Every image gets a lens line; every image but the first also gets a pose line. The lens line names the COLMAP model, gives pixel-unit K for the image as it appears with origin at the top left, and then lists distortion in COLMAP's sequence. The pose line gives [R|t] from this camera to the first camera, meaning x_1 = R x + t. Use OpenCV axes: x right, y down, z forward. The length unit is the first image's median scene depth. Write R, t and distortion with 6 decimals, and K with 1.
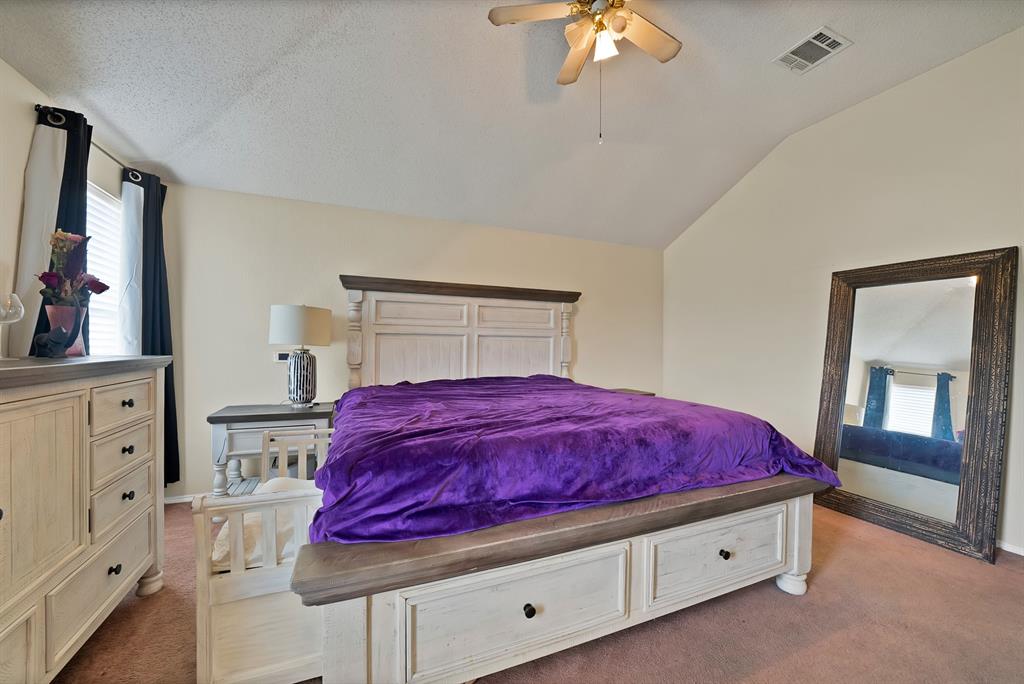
lens RADIAL K [[374.6, 0, 495.5], [0, 374.6, 342.4], [0, 0, 1]] dist [-0.002441, -0.000136]
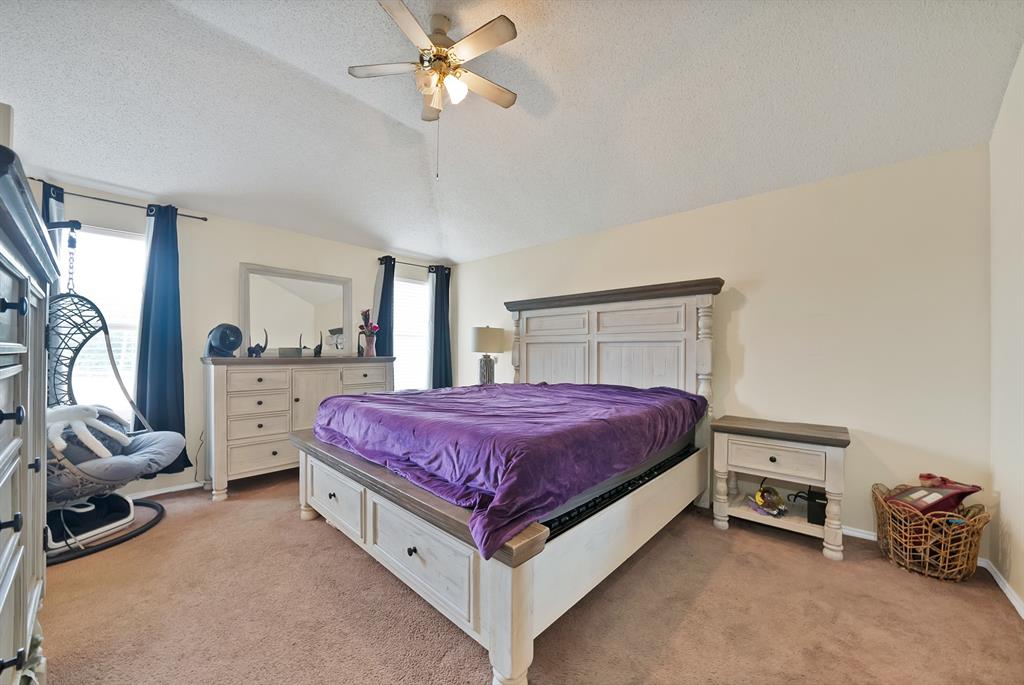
lens RADIAL K [[375.8, 0, 514.2], [0, 375.8, 344.7], [0, 0, 1]] dist [-0.024384, 0.000219]
pose [[0.447751, -0.022714, -0.893870, 0.844558], [0.006356, 0.999733, -0.022221, 0.010226], [0.894136, 0.004268, 0.447775, 0.396196]]
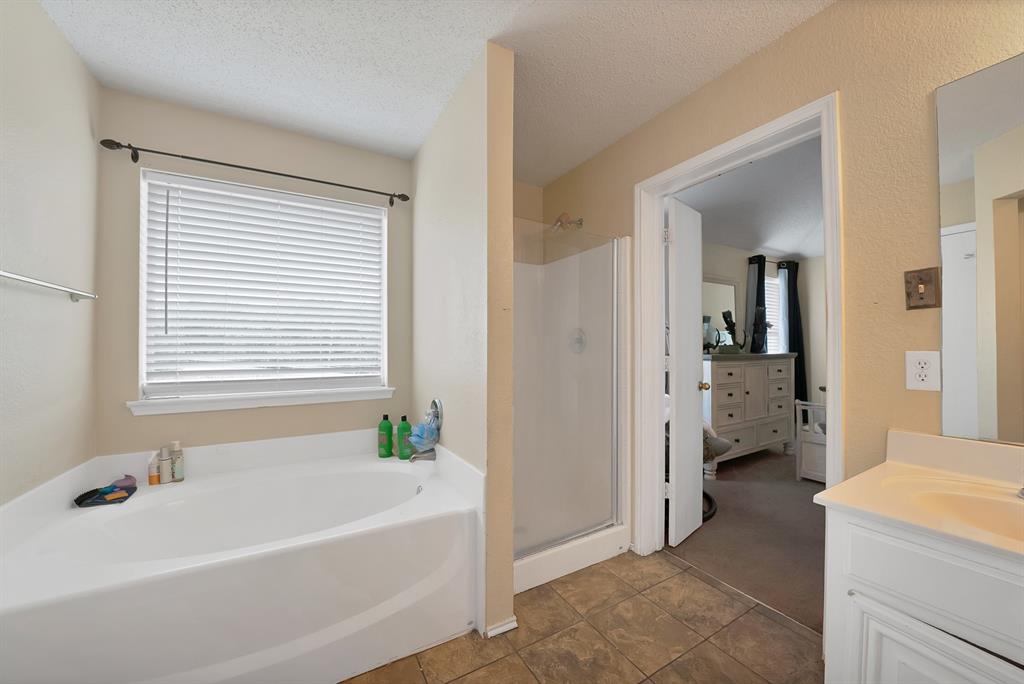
lens RADIAL K [[375.8, 0, 514.2], [0, 375.8, 344.2], [0, 0, 1]] dist [-0.024384, 0.000219]
pose [[0.143875, -0.023231, -0.989323, 0.637337], [0.006906, 0.999724, -0.022471, 0.012057], [0.989572, -0.003599, 0.143996, -0.583441]]
